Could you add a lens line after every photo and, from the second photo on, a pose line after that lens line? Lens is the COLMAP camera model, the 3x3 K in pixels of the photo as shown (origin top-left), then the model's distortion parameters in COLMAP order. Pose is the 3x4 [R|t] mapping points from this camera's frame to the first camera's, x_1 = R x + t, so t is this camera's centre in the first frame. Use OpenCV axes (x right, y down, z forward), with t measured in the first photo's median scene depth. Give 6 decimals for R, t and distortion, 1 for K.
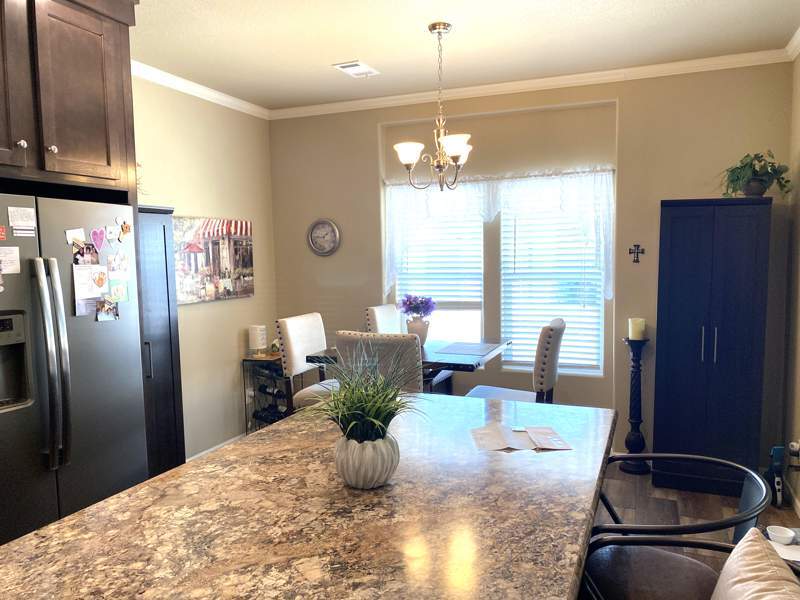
lens RADIAL K [[613.4, 0, 399.4], [0, 613.4, 302.9], [0, 0, 1]] dist [0.041559, -0.045403]
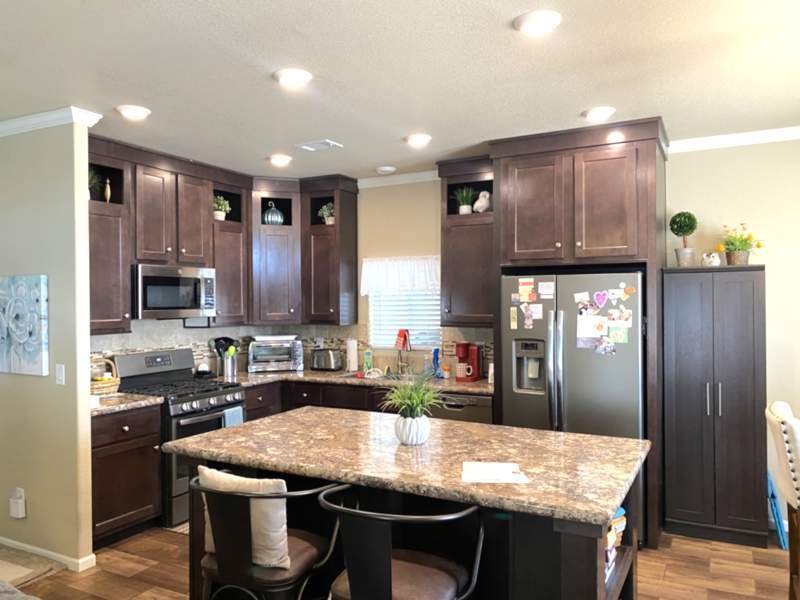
lens RADIAL K [[613.4, 0, 399.3], [0, 613.4, 301.7], [0, 0, 1]] dist [0.041559, -0.045403]
pose [[-0.101993, 0.019623, -0.994592, 1.641733], [-0.071448, 0.997079, 0.026999, -0.159777], [0.992216, 0.073816, -0.100293, 1.050100]]
